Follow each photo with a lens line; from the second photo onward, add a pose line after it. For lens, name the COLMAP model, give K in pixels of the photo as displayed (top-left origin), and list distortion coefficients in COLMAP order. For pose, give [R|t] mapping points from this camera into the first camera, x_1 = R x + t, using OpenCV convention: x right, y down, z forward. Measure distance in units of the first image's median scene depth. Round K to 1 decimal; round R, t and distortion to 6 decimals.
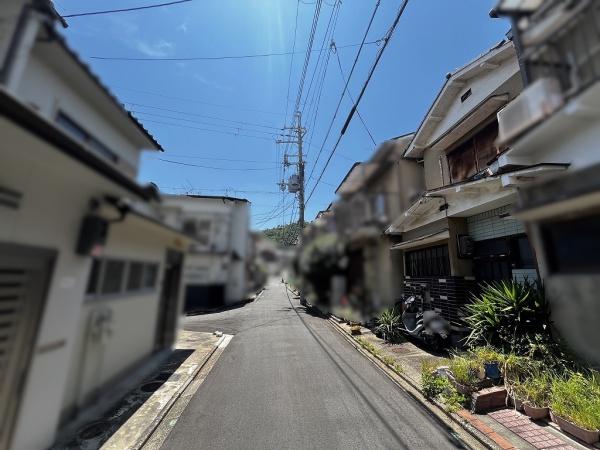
lens RADIAL K [[246.1, 0, 299.6], [0, 246.1, 224.5], [0, 0, 1]] dist [-0.003773, 0.001264]
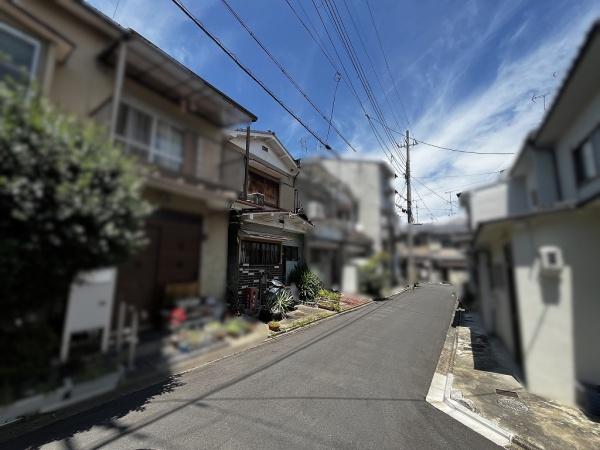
lens RADIAL K [[246.1, 0, 299.4], [0, 246.1, 225.5], [0, 0, 1]] dist [-0.003773, 0.001264]
pose [[-0.773015, 0.057964, 0.631734, -0.556540], [-0.168901, 0.941069, -0.293021, 0.437940], [-0.611491, -0.333211, -0.717670, 2.240007]]
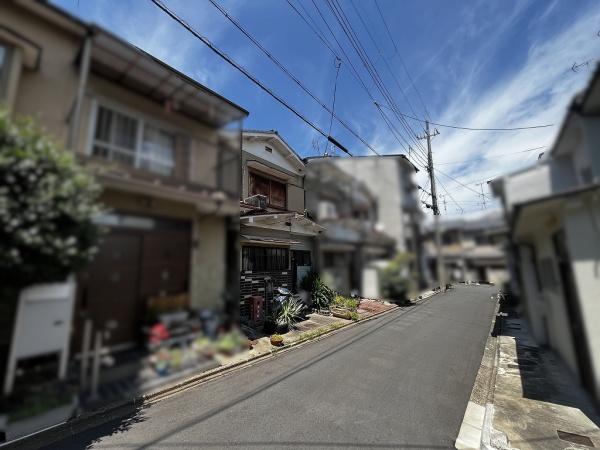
lens RADIAL K [[246.1, 0, 299.1], [0, 246.1, 225.7], [0, 0, 1]] dist [-0.003773, 0.001264]
pose [[-0.701636, 0.114275, 0.703312, -0.551301], [-0.144741, 0.943618, -0.297717, 0.404506], [-0.697680, -0.310687, -0.645536, 2.071196]]
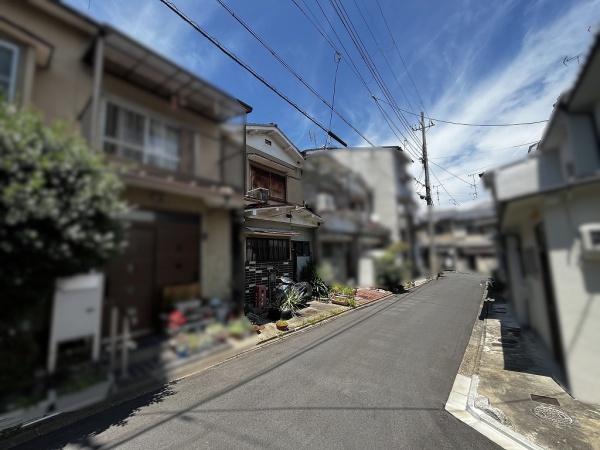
lens RADIAL K [[246.1, 0, 299.1], [0, 246.1, 225.6], [0, 0, 1]] dist [-0.003773, 0.001264]
pose [[-0.717903, 0.089770, 0.690331, -0.564819], [-0.133470, 0.955504, -0.263053, 0.416820], [-0.683228, -0.280985, -0.673978, 2.141478]]
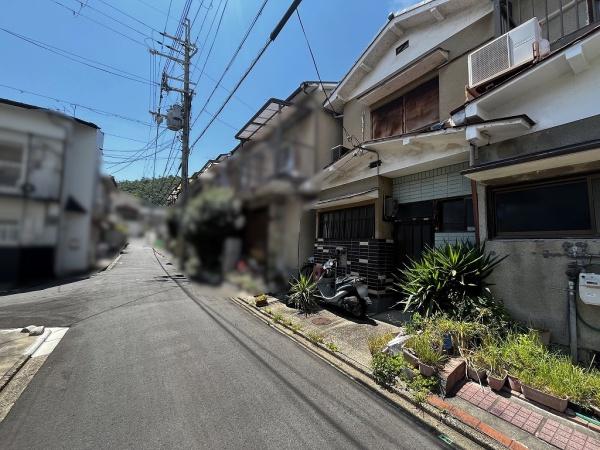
lens RADIAL K [[246.1, 0, 300.3], [0, 246.1, 224.8], [0, 0, 1]] dist [-0.003773, 0.001264]
pose [[0.881386, 0.042504, 0.470480, -0.079375], [-0.111360, 0.986570, 0.119490, 0.078448], [-0.459083, -0.157709, 0.874283, 0.324849]]
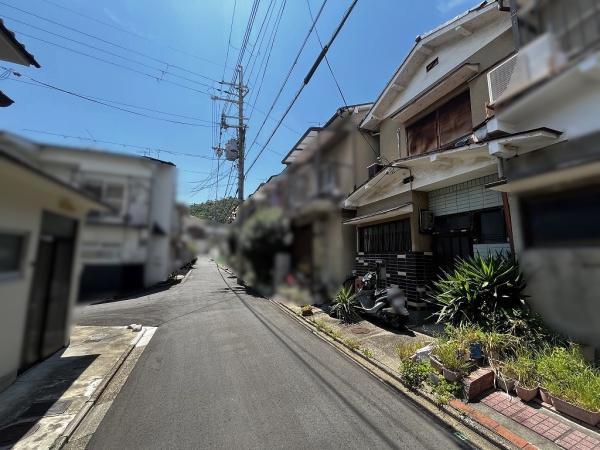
lens RADIAL K [[246.1, 0, 300.2], [0, 246.1, 224.9], [0, 0, 1]] dist [-0.003773, 0.001264]
pose [[0.961645, 0.025408, 0.273116, -0.071638], [-0.049642, 0.995380, 0.082190, 0.048788], [-0.269766, -0.092596, 0.958464, 0.206577]]
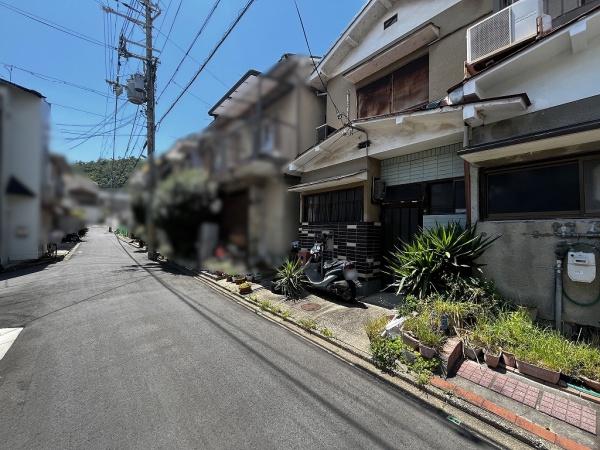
lens RADIAL K [[246.1, 0, 300.7], [0, 246.1, 224.9], [0, 0, 1]] dist [-0.003773, 0.001264]
pose [[0.825215, 0.003985, 0.564804, -0.099203], [-0.119460, 0.978585, 0.167634, 0.096178], [-0.552041, -0.205805, 0.808019, 0.389500]]
